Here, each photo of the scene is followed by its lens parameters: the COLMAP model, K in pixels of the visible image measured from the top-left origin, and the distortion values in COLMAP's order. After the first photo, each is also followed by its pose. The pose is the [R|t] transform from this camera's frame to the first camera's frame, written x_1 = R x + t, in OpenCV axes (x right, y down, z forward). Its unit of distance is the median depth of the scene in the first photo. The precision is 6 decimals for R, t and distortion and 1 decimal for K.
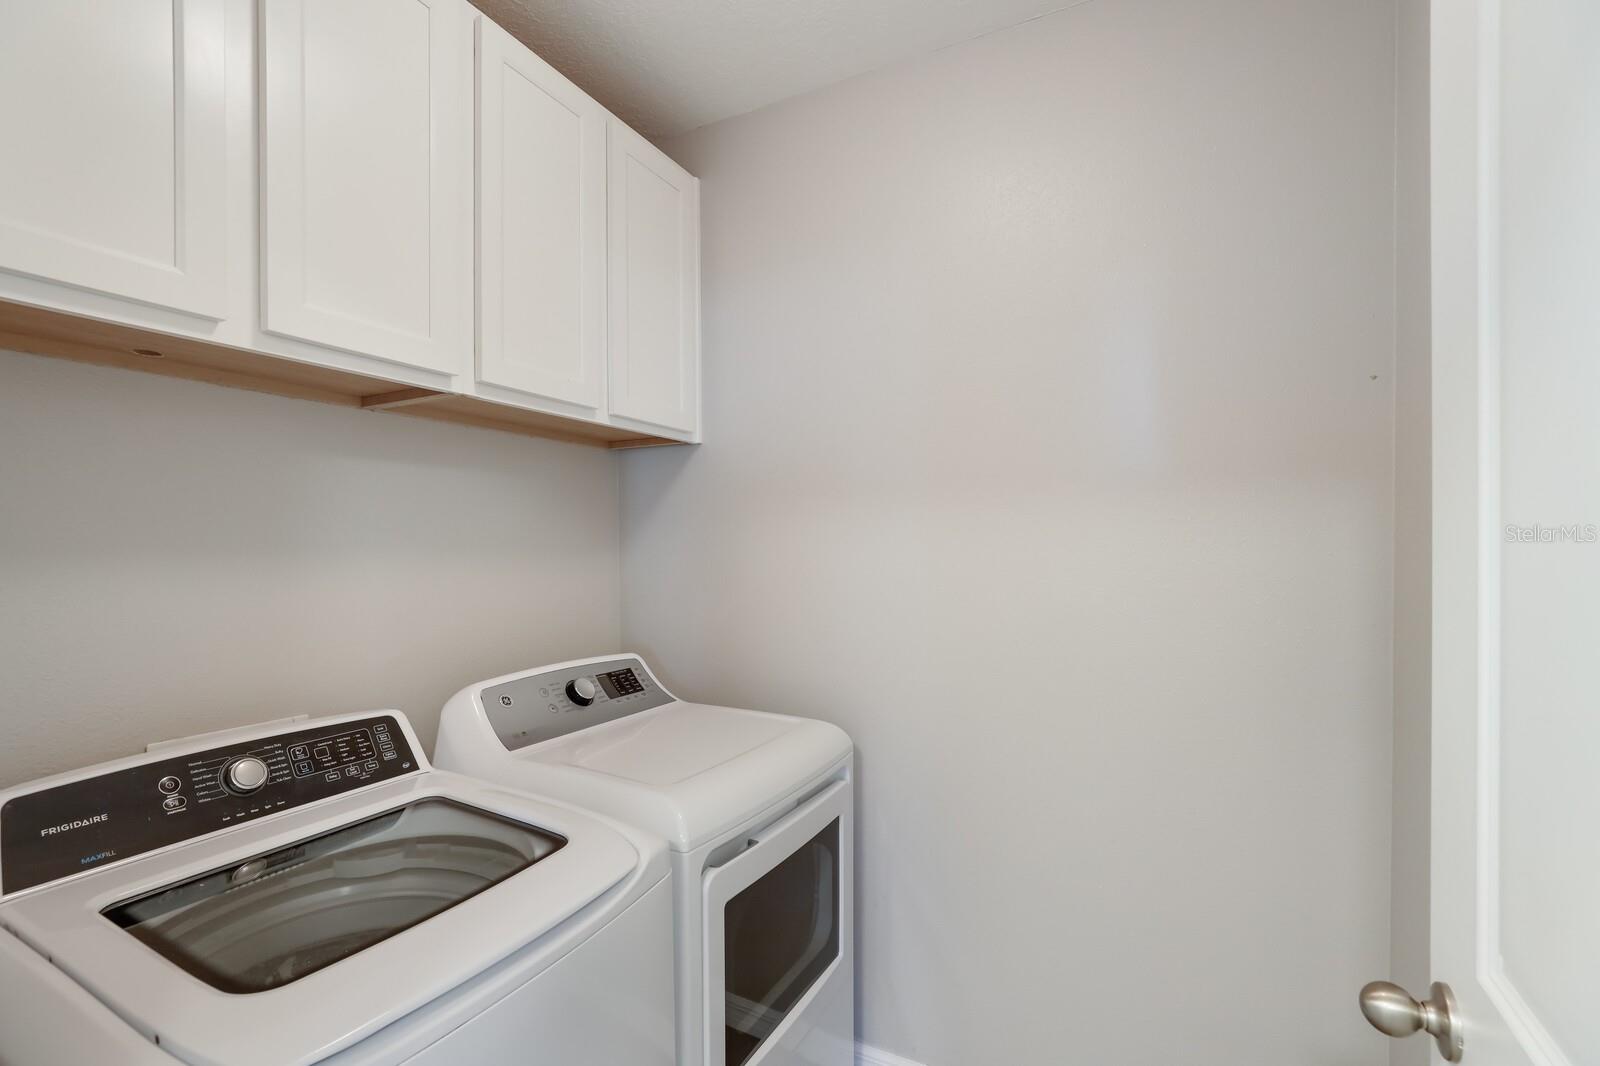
lens RADIAL K [[733.7, 0, 791.6], [0, 733.7, 537.3], [0, 0, 1]] dist [-0.043289, 0.017581]
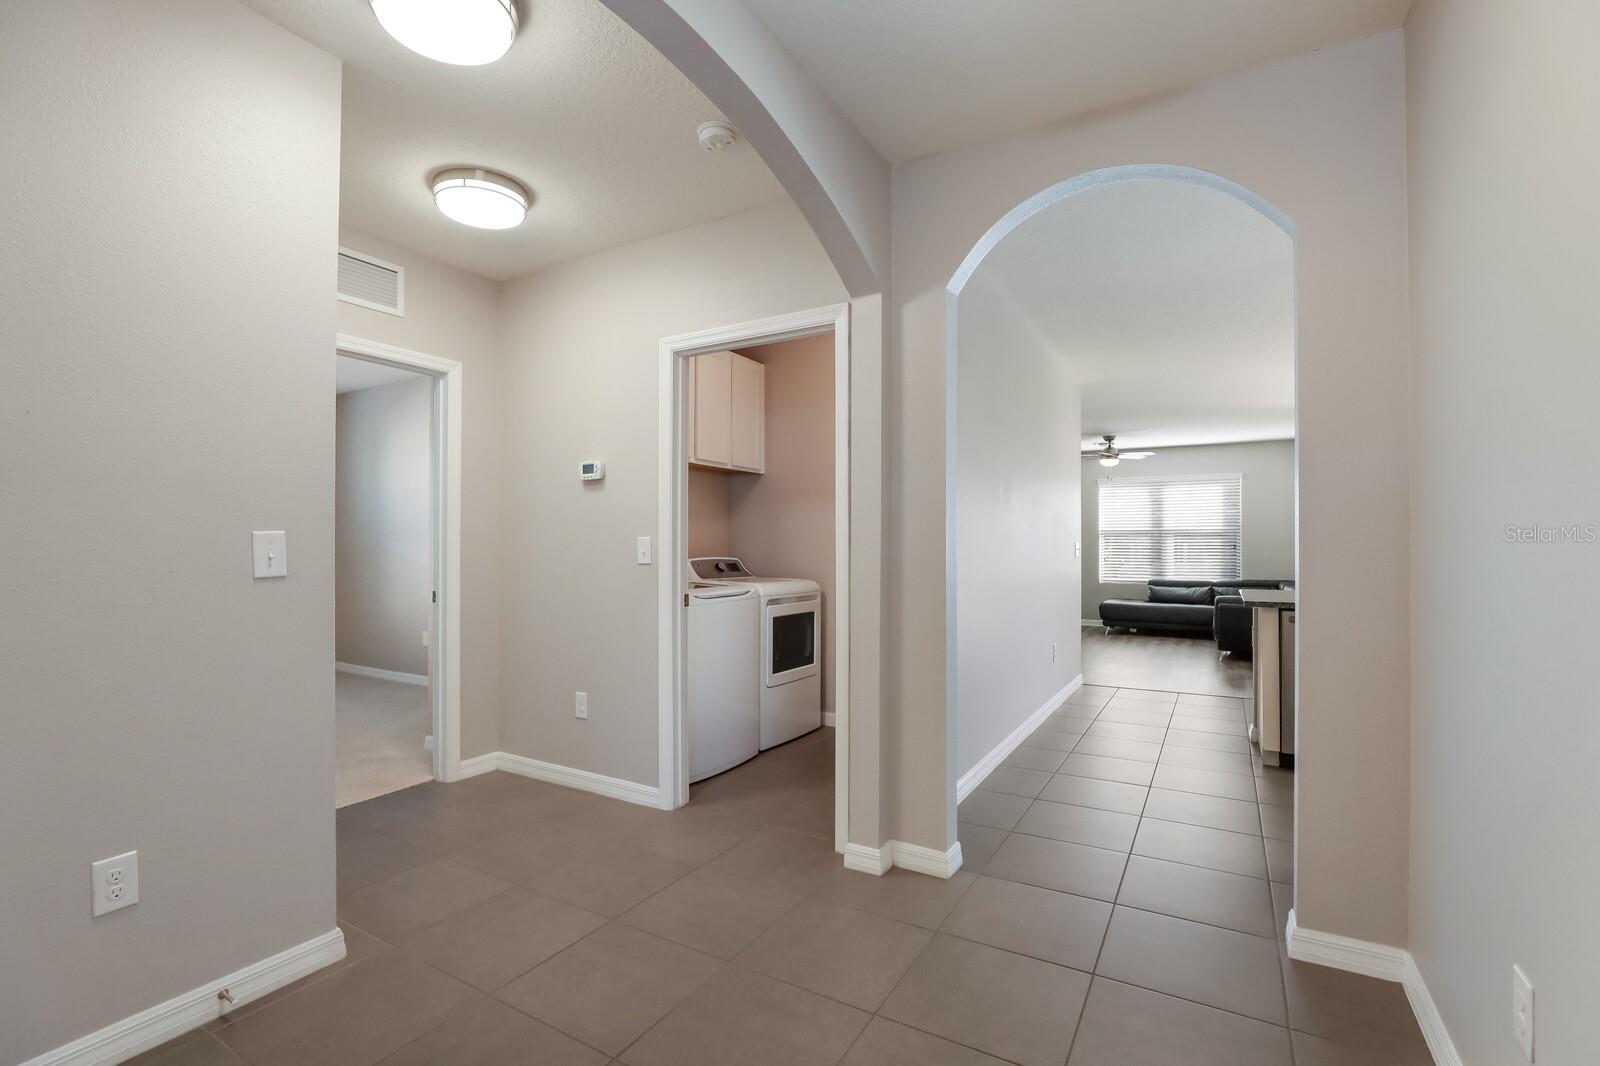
lens RADIAL K [[733.7, 0, 791.6], [0, 733.7, 537.3], [0, 0, 1]] dist [-0.043289, 0.017581]
pose [[0.997825, 0.003812, -0.065812, 0.149155], [-0.004046, 0.999986, -0.003414, 0.105660], [0.065798, 0.003672, 0.997826, -1.647615]]
